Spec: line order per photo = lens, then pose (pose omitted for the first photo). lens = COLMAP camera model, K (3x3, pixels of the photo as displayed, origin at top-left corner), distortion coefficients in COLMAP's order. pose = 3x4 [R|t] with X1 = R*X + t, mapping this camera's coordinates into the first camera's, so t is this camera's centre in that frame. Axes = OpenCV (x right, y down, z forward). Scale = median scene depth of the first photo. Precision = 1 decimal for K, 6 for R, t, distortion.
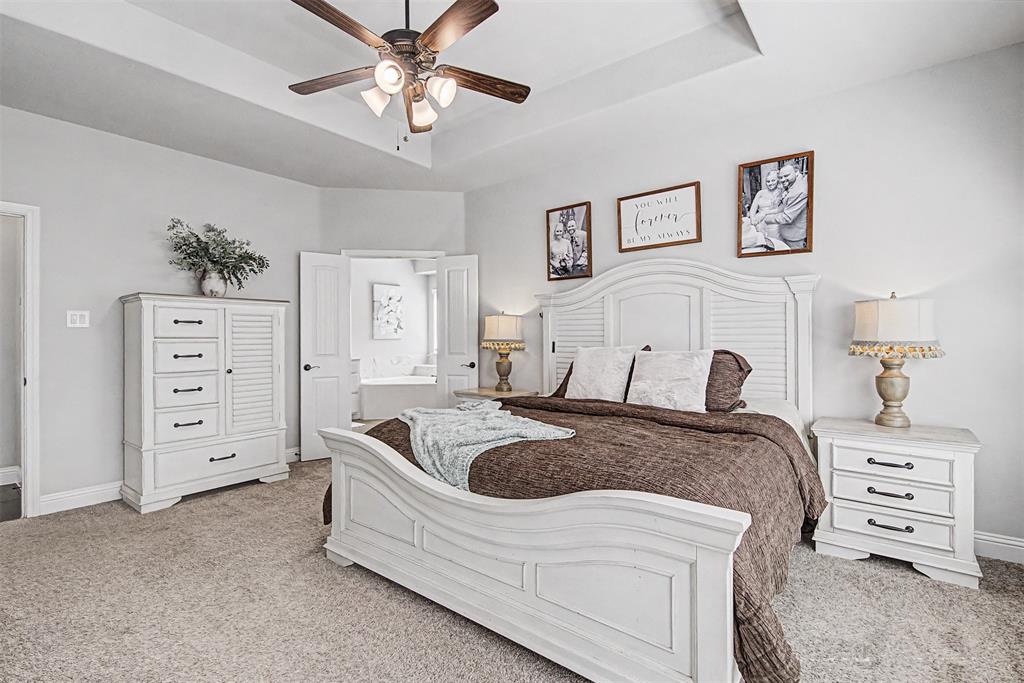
lens RADIAL K [[468.0, 0, 512.0], [0, 468.0, 341.5], [0, 0, 1]] dist [0.012856, 0.000043]
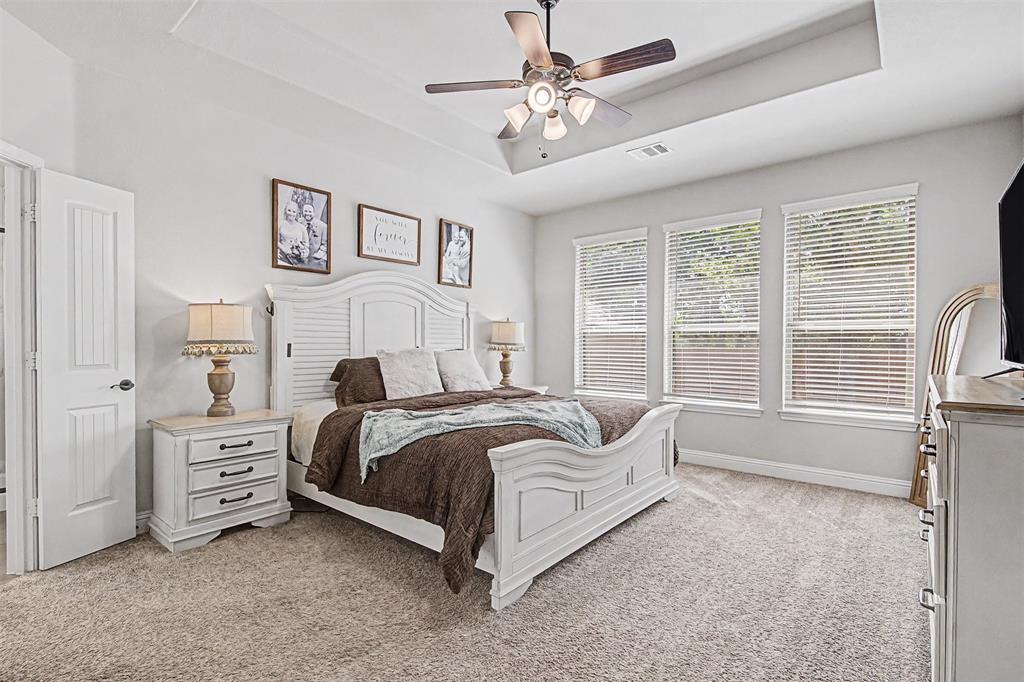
lens RADIAL K [[479.9, 0, 509.8], [0, 479.9, 347.2], [0, 0, 1]] dist [-0.000023, -0.000699]
pose [[0.023774, -0.010473, 0.999663, -0.771620], [-0.001450, 0.999944, 0.010511, -0.002679], [-0.999716, -0.001700, 0.023757, 0.609882]]
